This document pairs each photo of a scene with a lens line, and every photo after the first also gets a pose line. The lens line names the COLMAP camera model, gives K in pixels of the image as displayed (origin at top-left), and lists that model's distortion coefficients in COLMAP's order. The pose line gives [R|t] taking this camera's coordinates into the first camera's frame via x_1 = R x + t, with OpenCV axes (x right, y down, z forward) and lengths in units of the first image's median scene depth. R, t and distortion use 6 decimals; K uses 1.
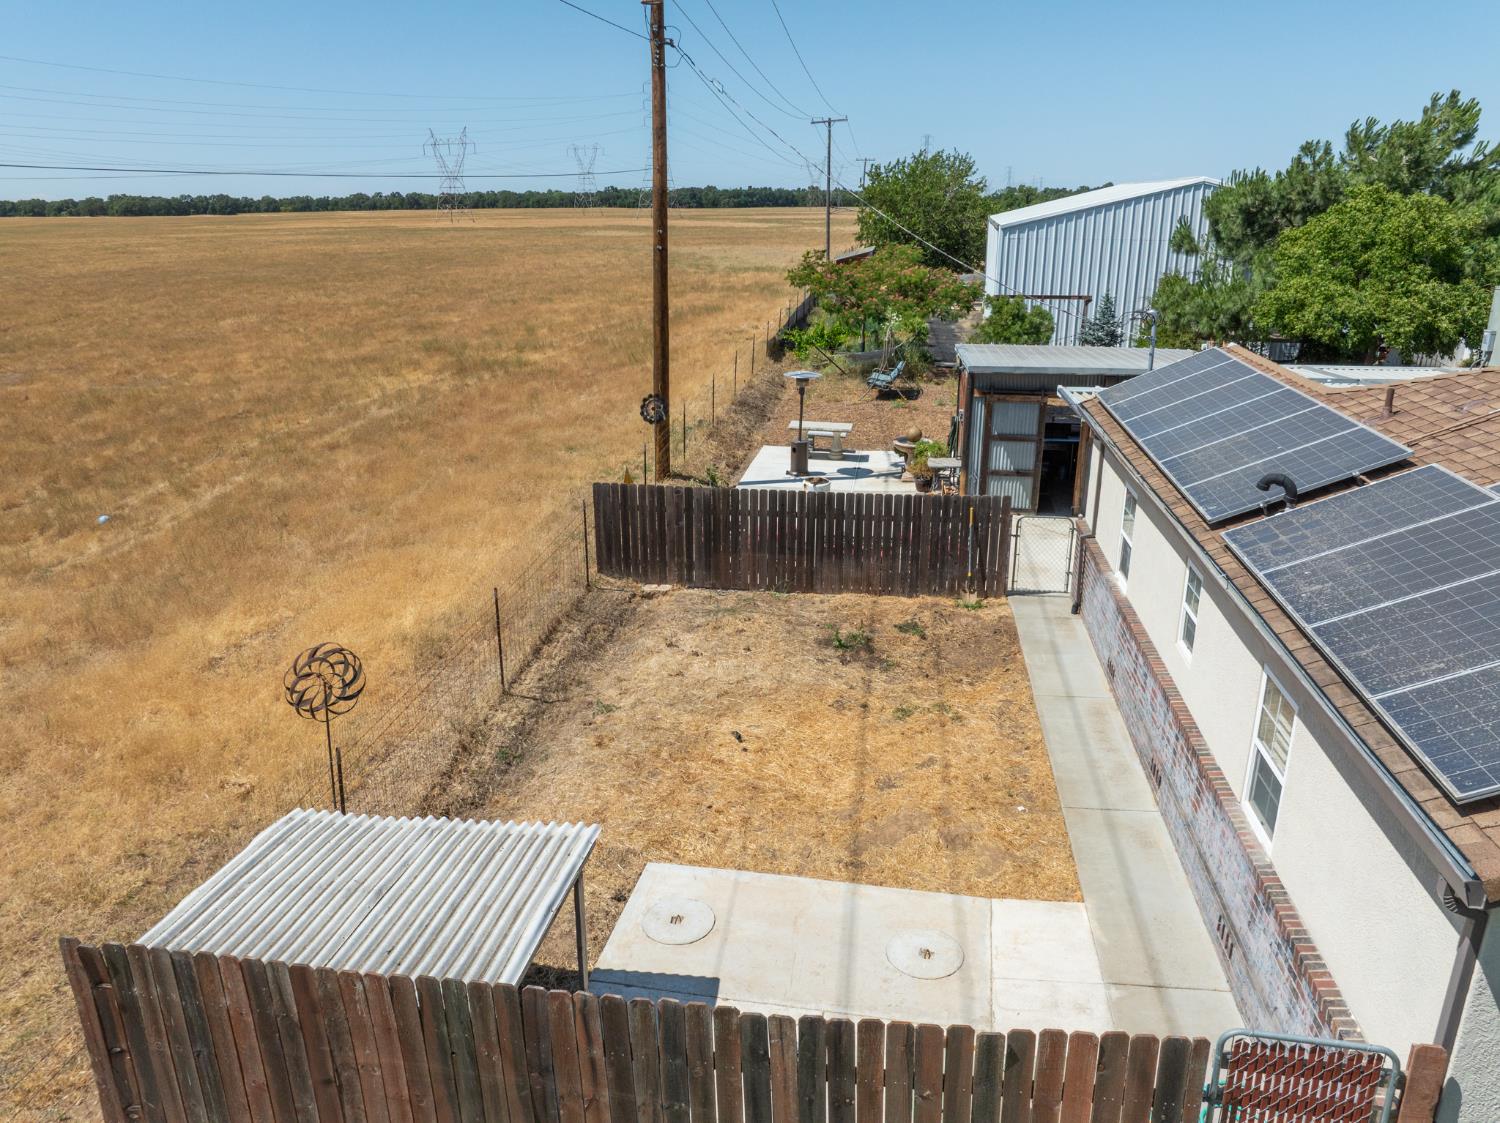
lens RADIAL K [[1051.1, 0, 758.7], [0, 1051.1, 561.4], [0, 0, 1]] dist [-0.036485, 0.016859]
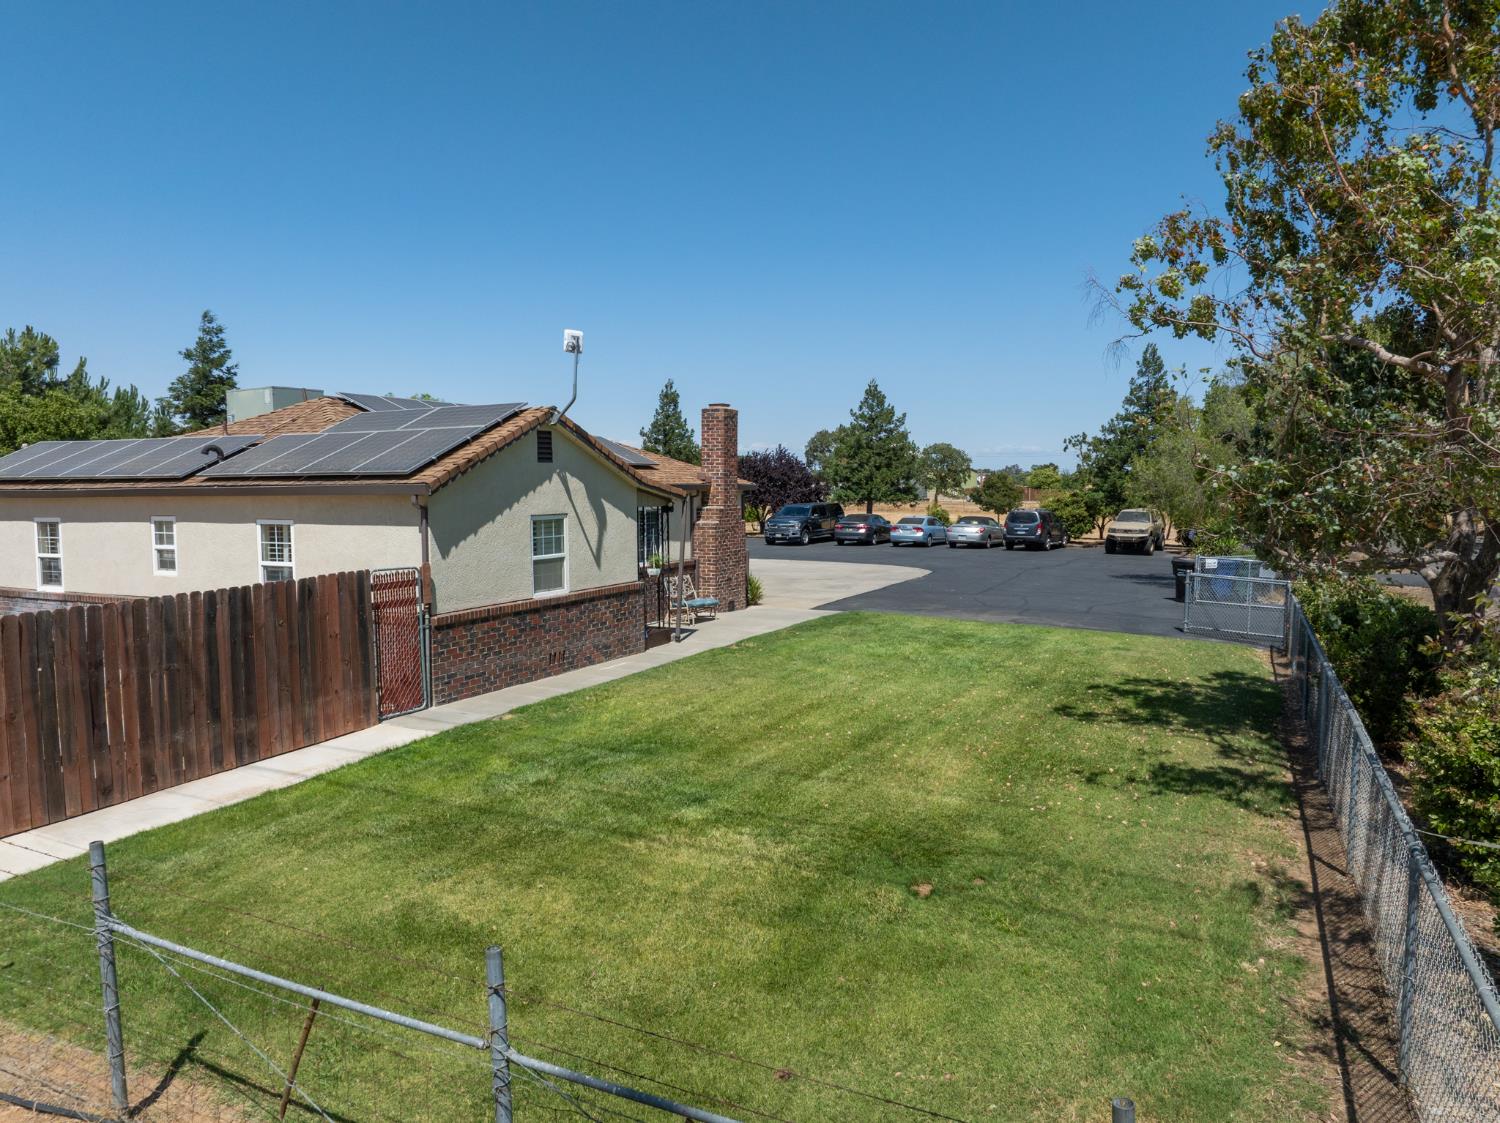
lens RADIAL K [[1051.1, 0, 758.7], [0, 1051.1, 561.4], [0, 0, 1]] dist [-0.036485, 0.016859]
pose [[0.302103, -0.075966, 0.950244, -0.960844], [0.322331, 0.946247, -0.026830, 0.467413], [-0.897127, 0.314399, 0.310350, -0.361075]]
